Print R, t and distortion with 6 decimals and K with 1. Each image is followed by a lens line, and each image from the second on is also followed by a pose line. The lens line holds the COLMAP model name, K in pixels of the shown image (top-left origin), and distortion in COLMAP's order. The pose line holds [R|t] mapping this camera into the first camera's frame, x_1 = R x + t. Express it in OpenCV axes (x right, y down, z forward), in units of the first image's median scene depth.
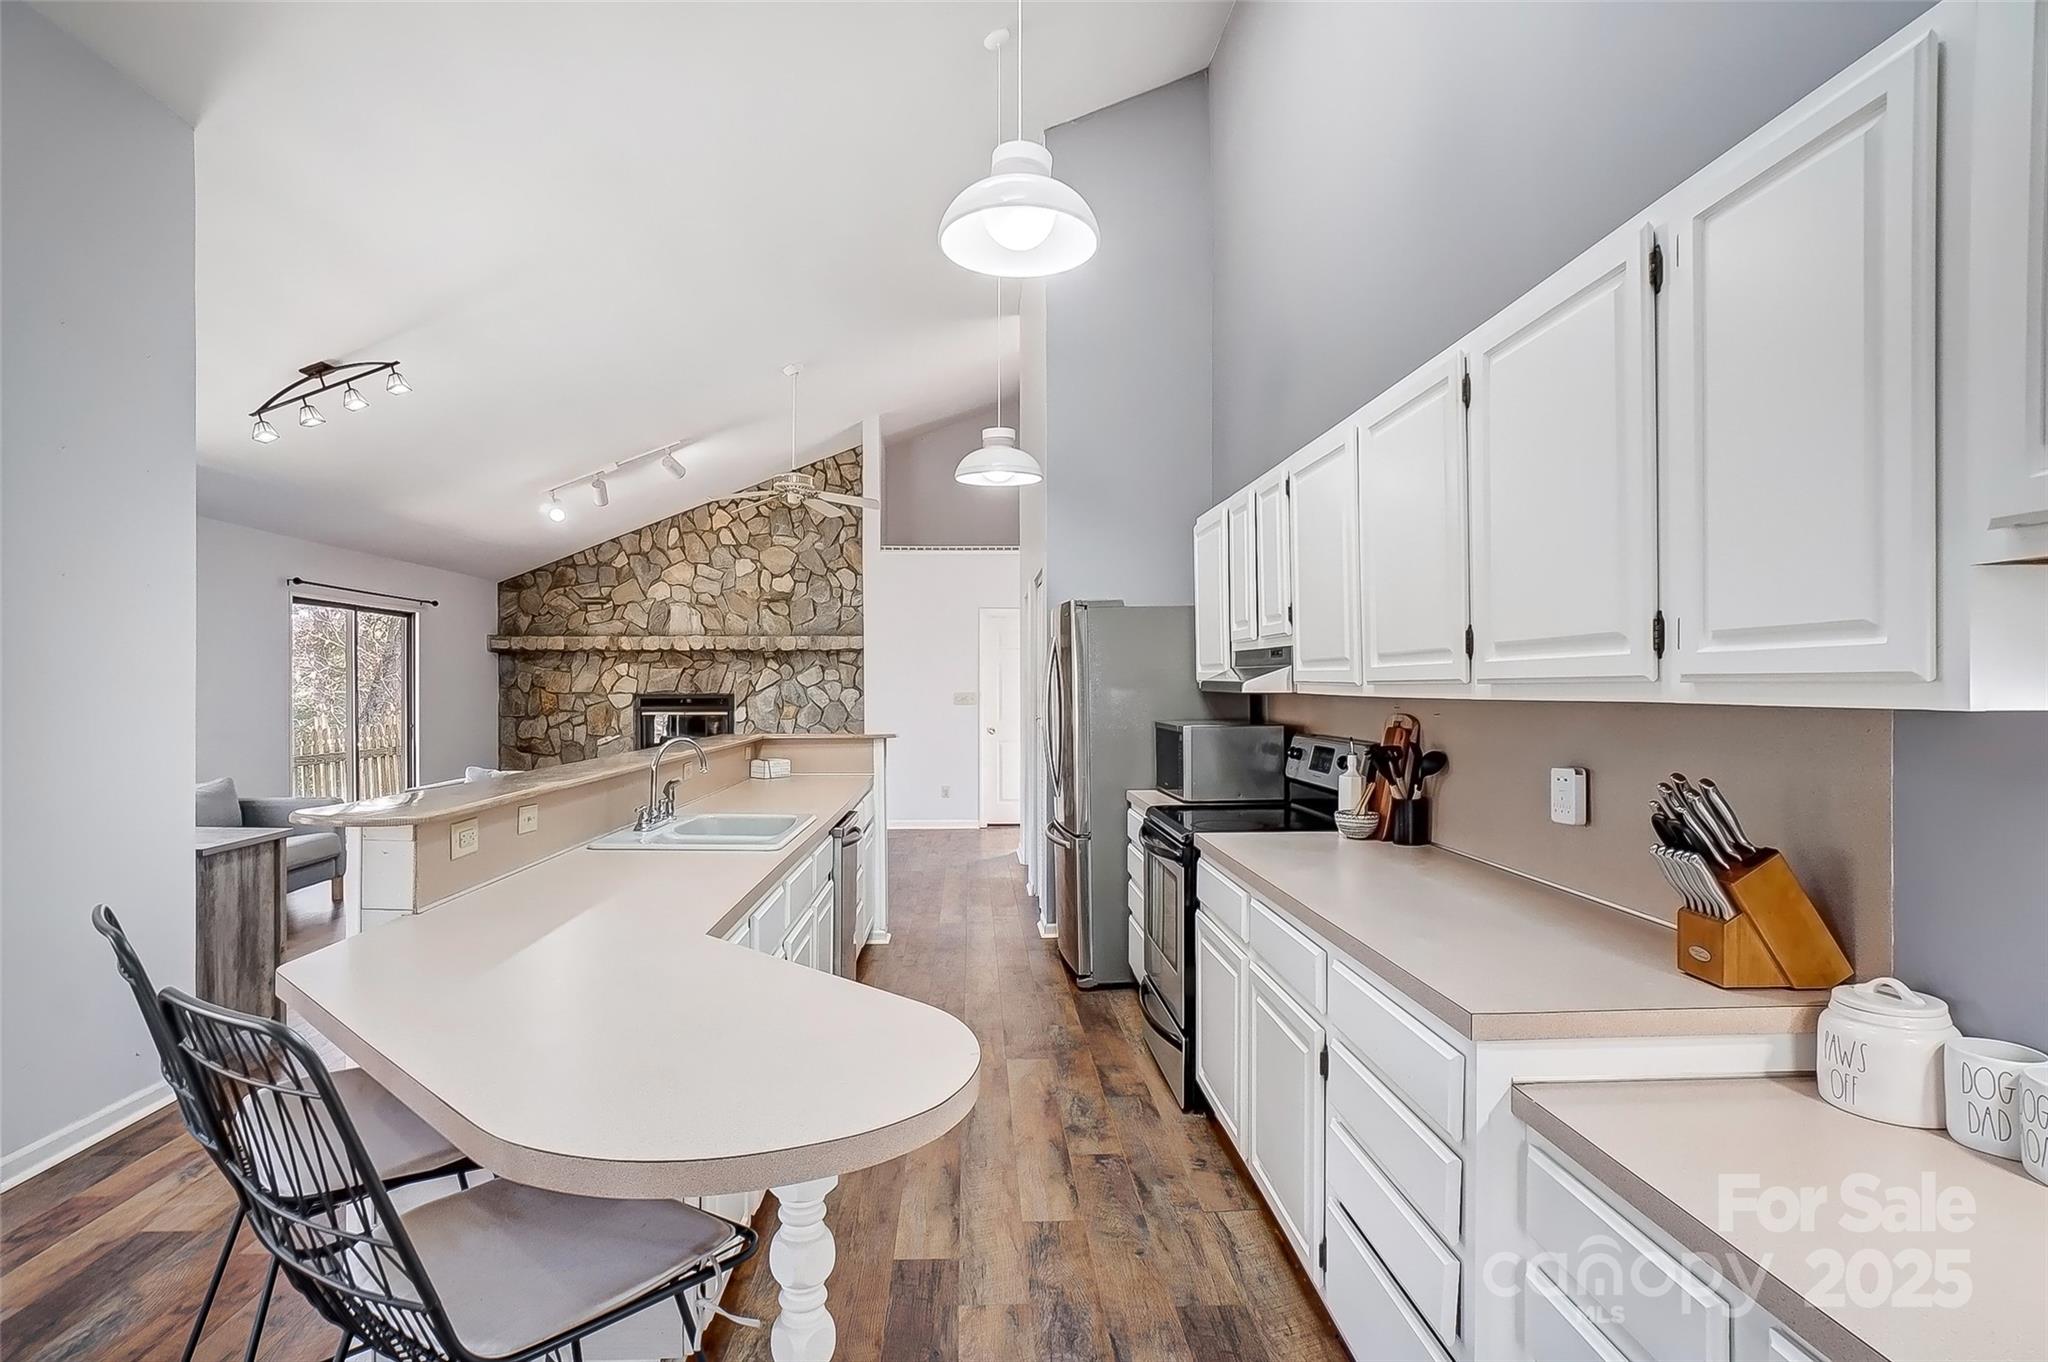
lens RADIAL K [[1056.8, 0, 1019.6], [0, 1056.8, 675.5], [0, 0, 1]] dist [-0.018172, 0.000844]
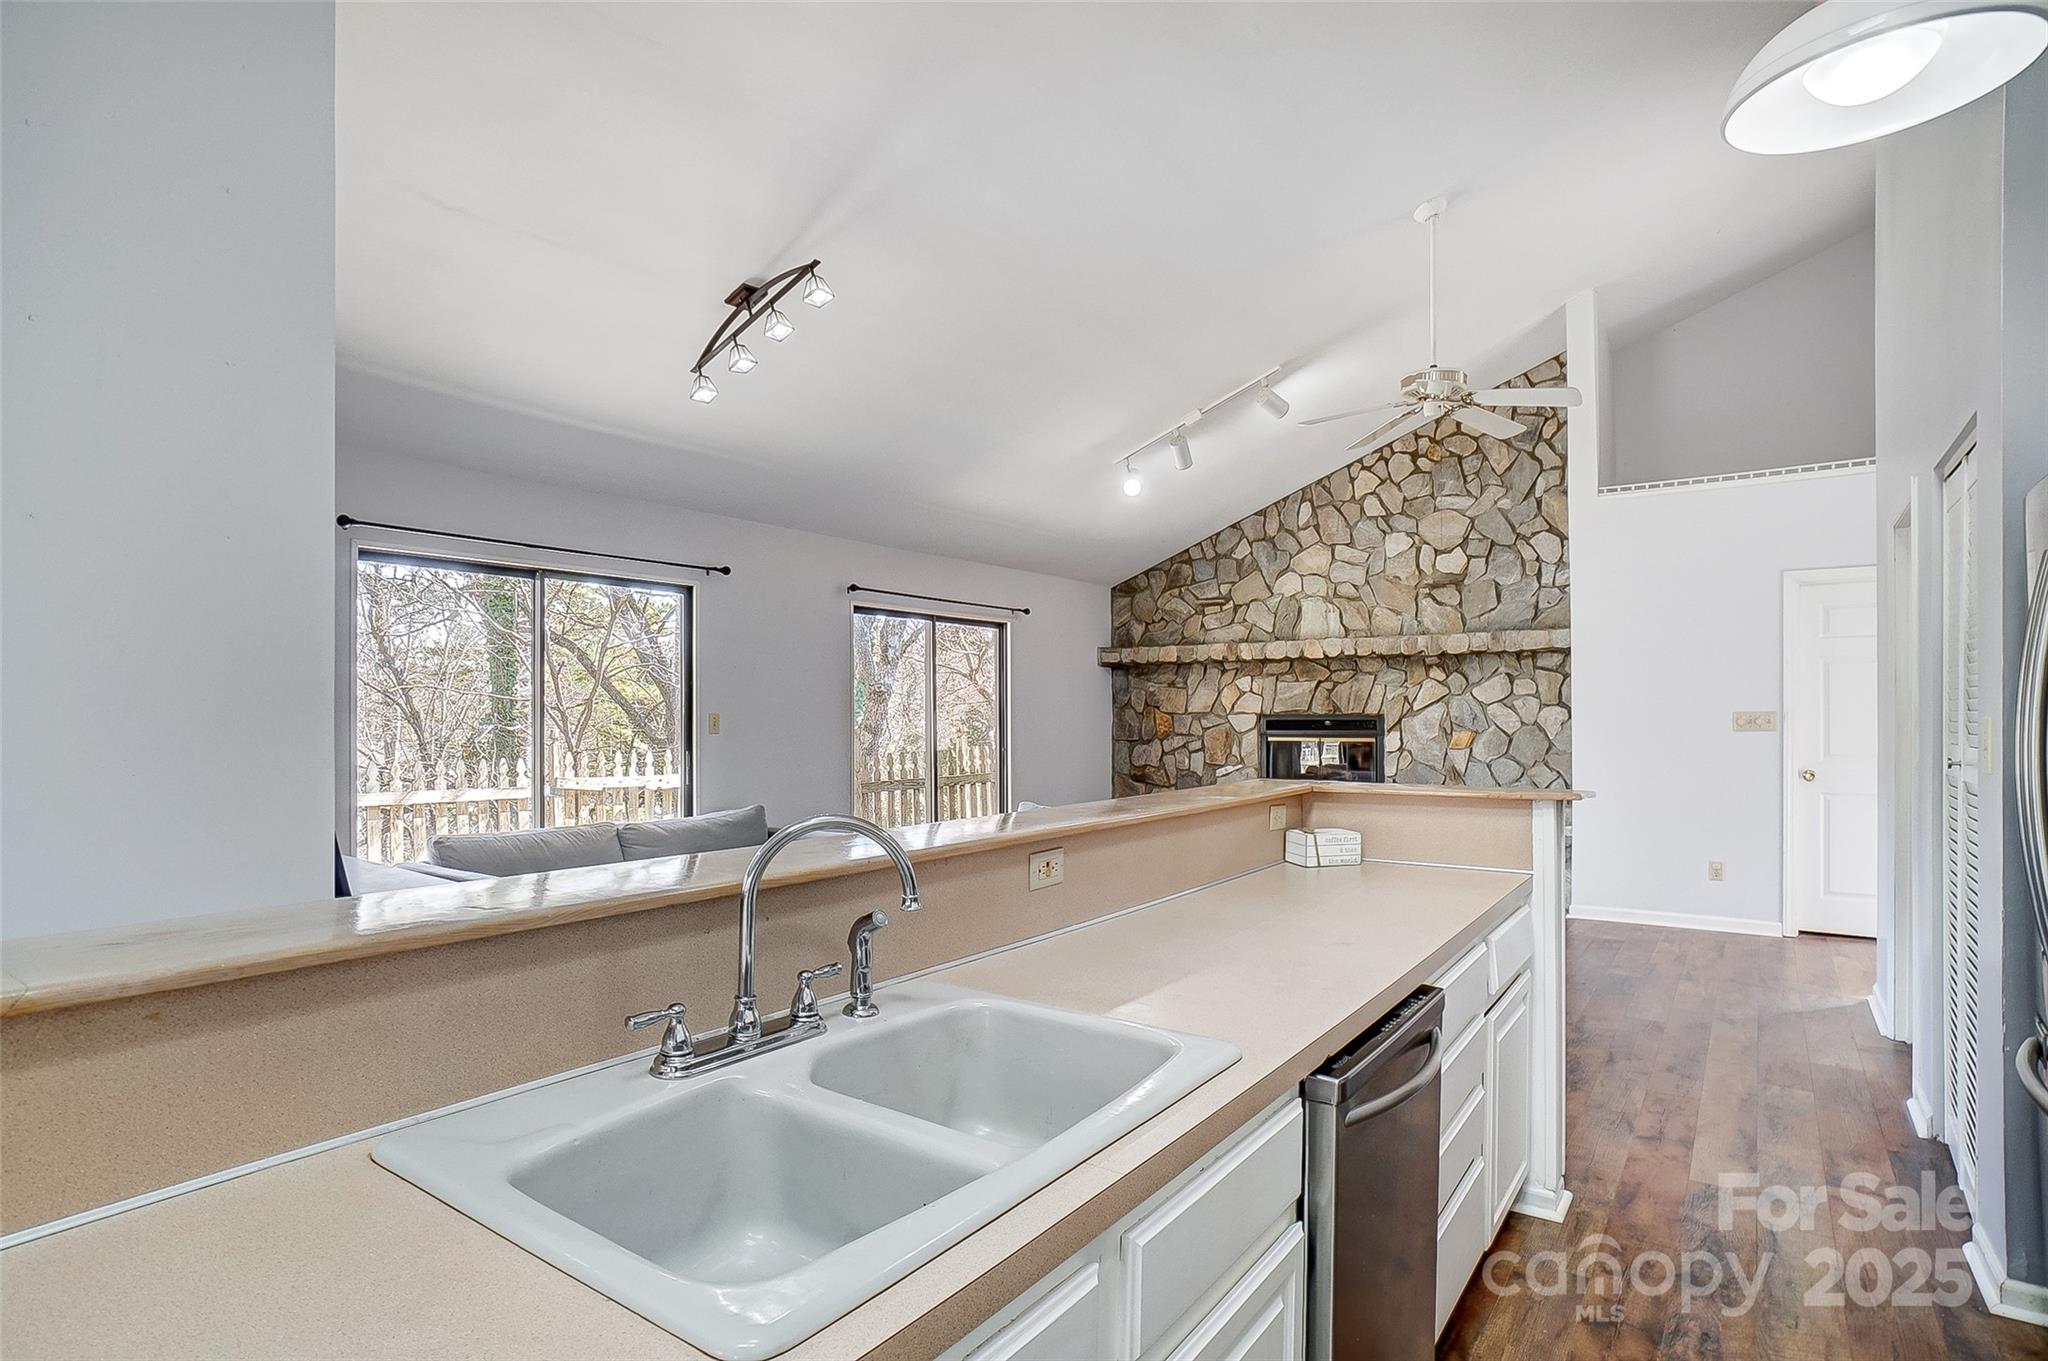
lens RADIAL K [[1056.8, 0, 1017.2], [0, 1056.8, 715.0], [0, 0, 1]] dist [-0.018172, 0.000844]
pose [[0.786829, -0.000080, -0.617171, -0.012880], [0.009841, 0.999874, 0.012418, 0.006213], [0.617092, -0.015845, 0.786731, 0.253241]]
